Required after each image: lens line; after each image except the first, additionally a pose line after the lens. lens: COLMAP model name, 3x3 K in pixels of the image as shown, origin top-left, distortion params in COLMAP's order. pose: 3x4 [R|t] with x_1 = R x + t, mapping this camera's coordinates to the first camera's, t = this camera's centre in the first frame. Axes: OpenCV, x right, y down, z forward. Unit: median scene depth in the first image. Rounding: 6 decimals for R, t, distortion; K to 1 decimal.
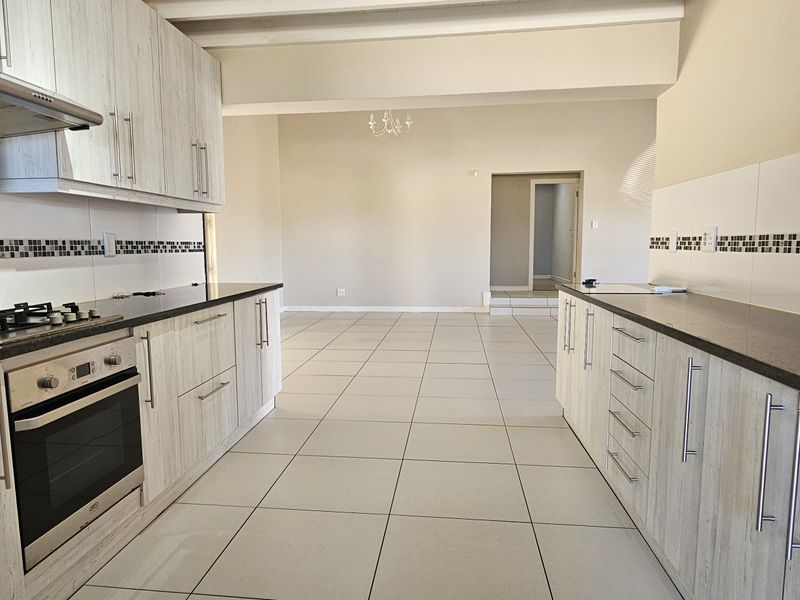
lens RADIAL K [[534.9, 0, 387.7], [0, 534.9, 302.9], [0, 0, 1]] dist [0.001455, -0.001023]
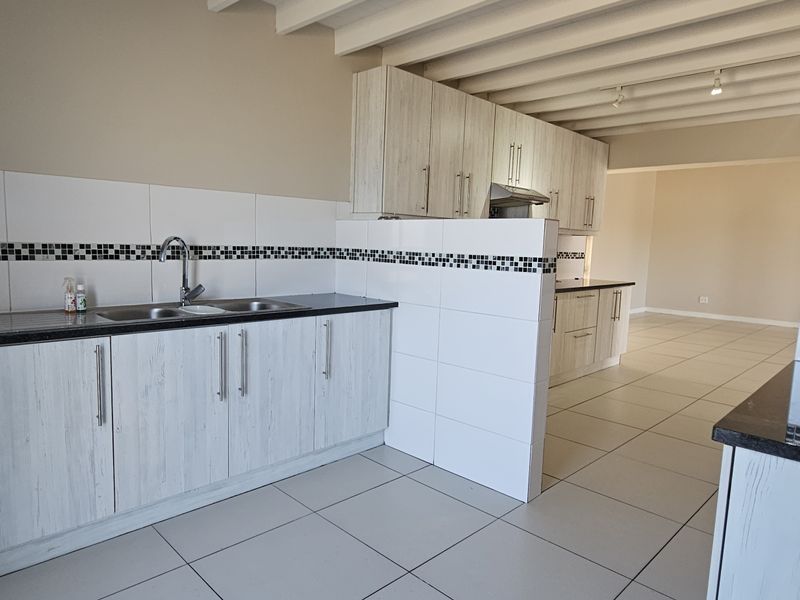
lens RADIAL K [[534.9, 0, 387.7], [0, 534.9, 302.9], [0, 0, 1]] dist [0.001455, -0.001023]
pose [[0.783473, 0.104580, -0.612563, 0.262548], [-0.106628, 0.993742, 0.033278, 0.062171], [0.612210, 0.039244, 0.789721, -0.861504]]
